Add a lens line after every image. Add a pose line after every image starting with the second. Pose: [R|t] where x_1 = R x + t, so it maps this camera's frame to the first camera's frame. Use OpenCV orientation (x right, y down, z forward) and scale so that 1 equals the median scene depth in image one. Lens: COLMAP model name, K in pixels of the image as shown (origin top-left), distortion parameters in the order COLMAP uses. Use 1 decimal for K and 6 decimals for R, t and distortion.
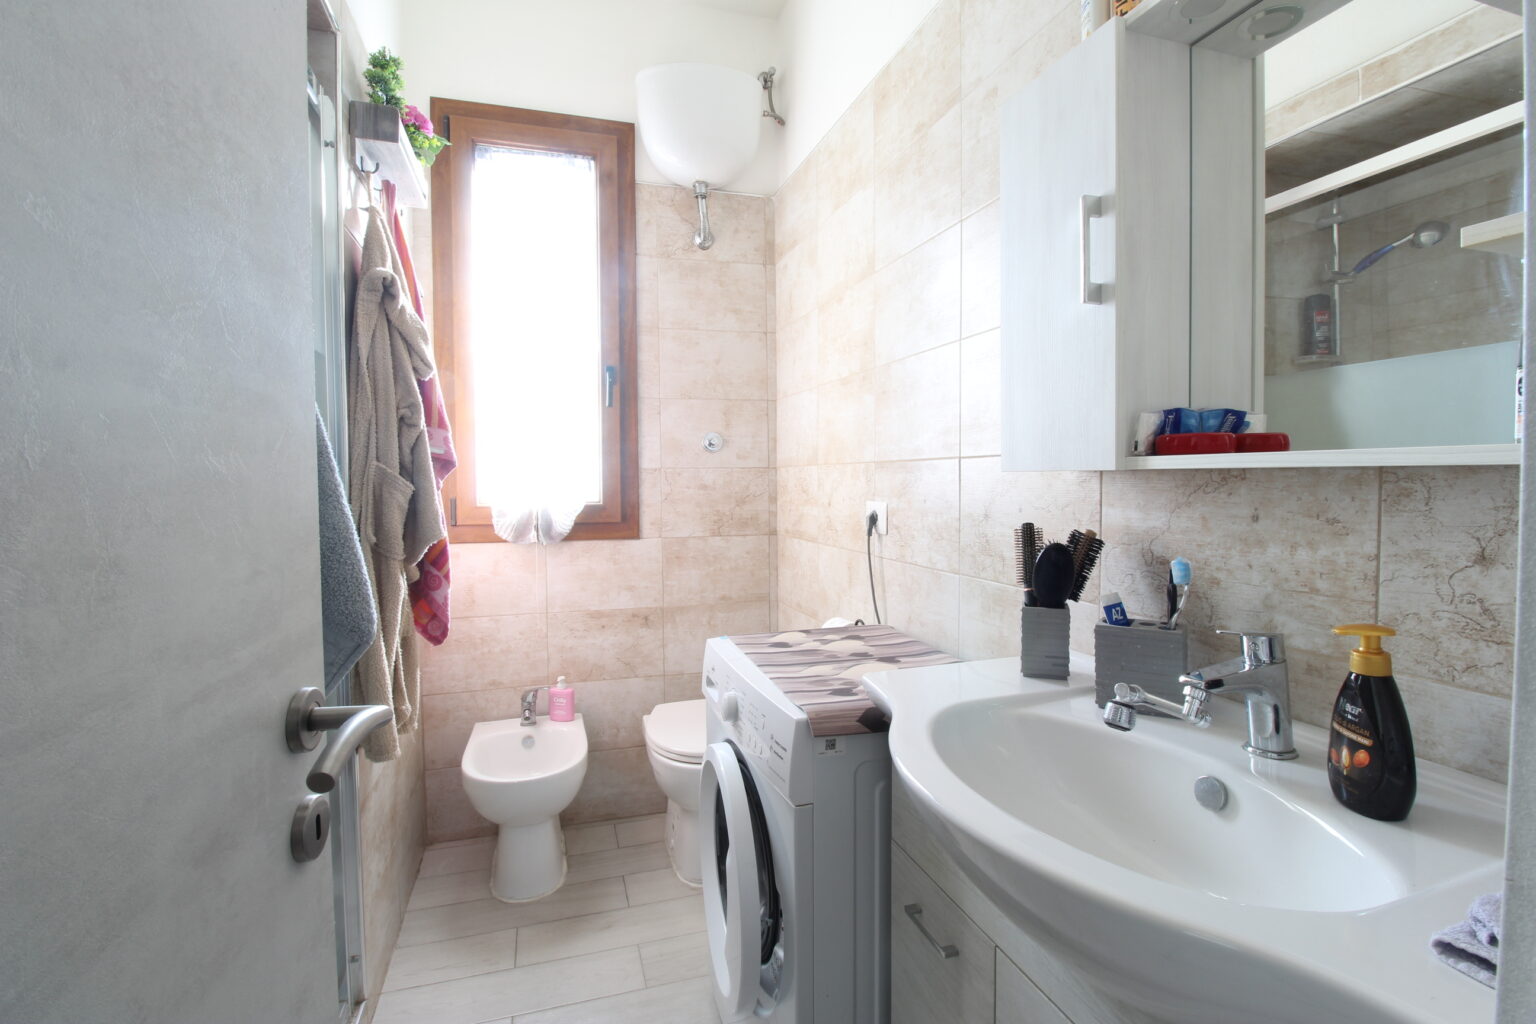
lens RADIAL K [[709.4, 0, 769.2], [0, 709.4, 503.5], [0, 0, 1]] dist [0.002502, -0.014294]
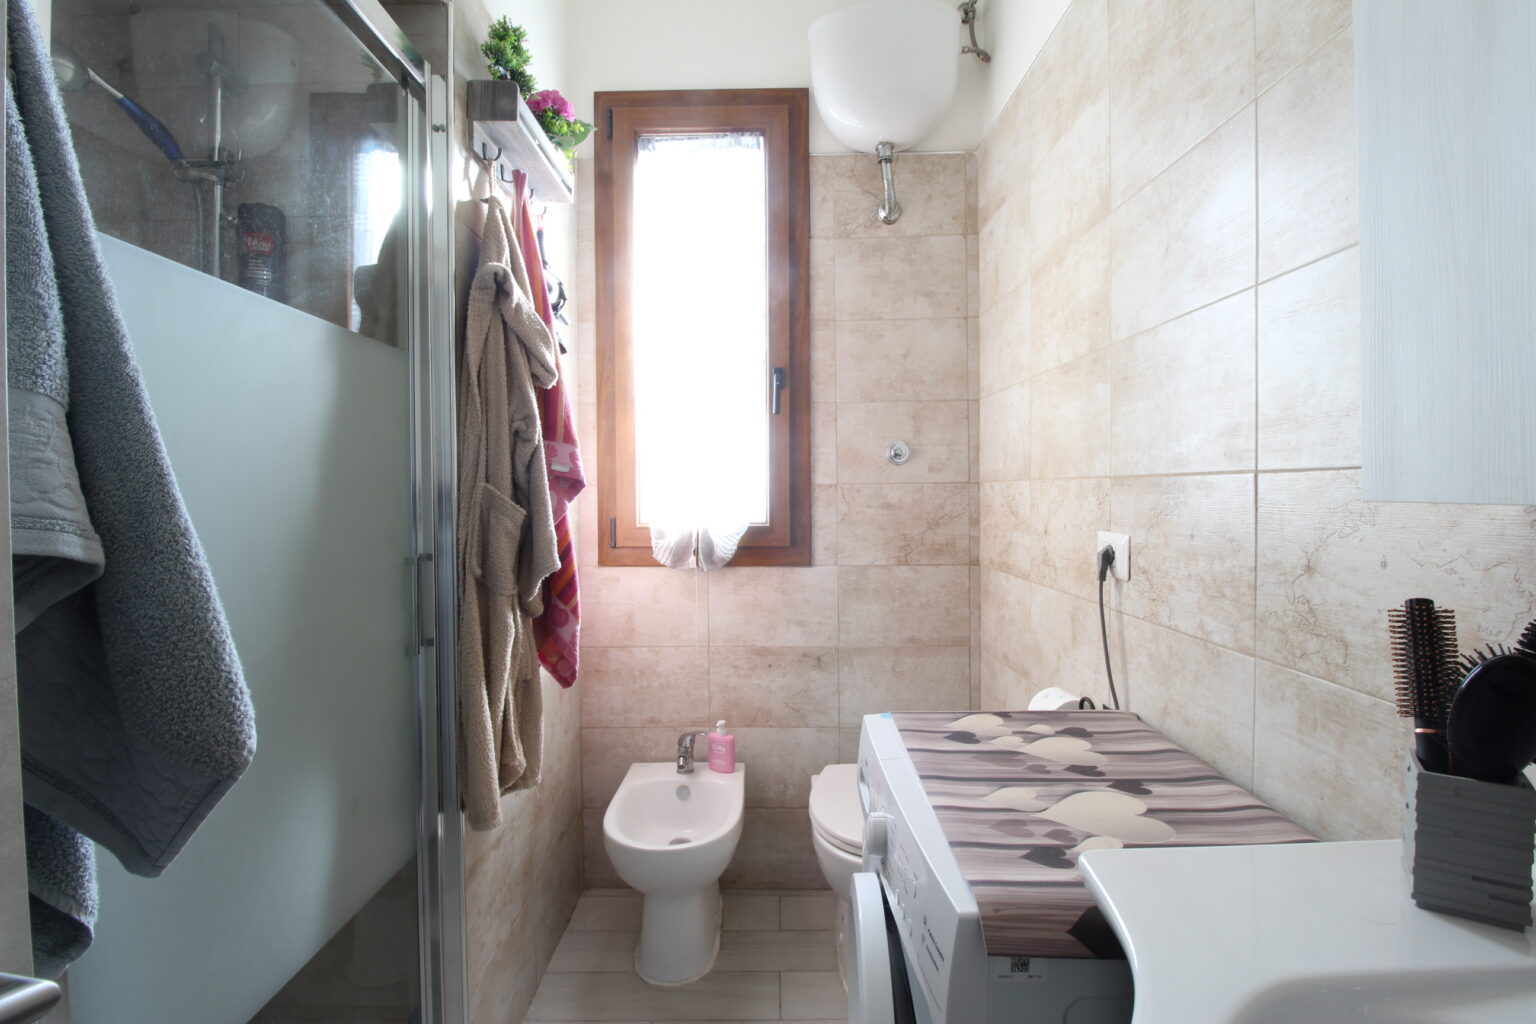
lens RADIAL K [[709.4, 0, 769.2], [0, 709.4, 503.5], [0, 0, 1]] dist [0.002502, -0.014294]
pose [[0.953288, 0.004056, -0.302036, 0.034370], [-0.008298, 0.999884, -0.012762, -0.018320], [0.301949, 0.014672, 0.953211, 0.200234]]
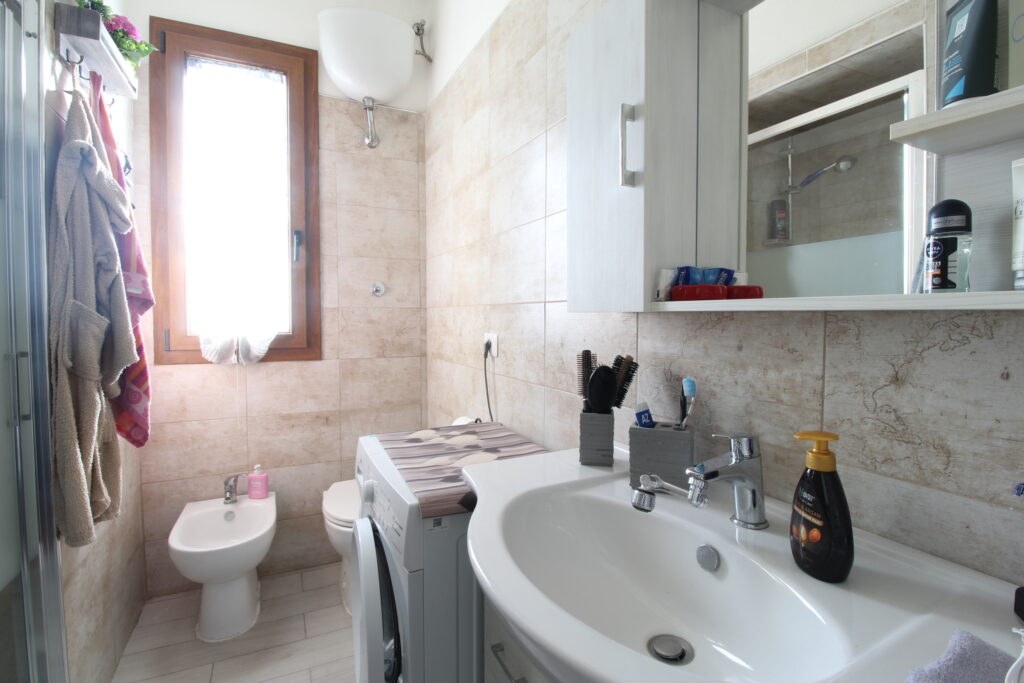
lens RADIAL K [[472.9, 0, 512.8], [0, 472.9, 335.8], [0, 0, 1]] dist [0.002502, -0.014294]
pose [[0.988392, 0.002079, 0.151909, 0.048950], [-0.002967, 0.999980, 0.005622, -0.002722], [-0.151894, -0.006008, 0.988378, 0.070399]]
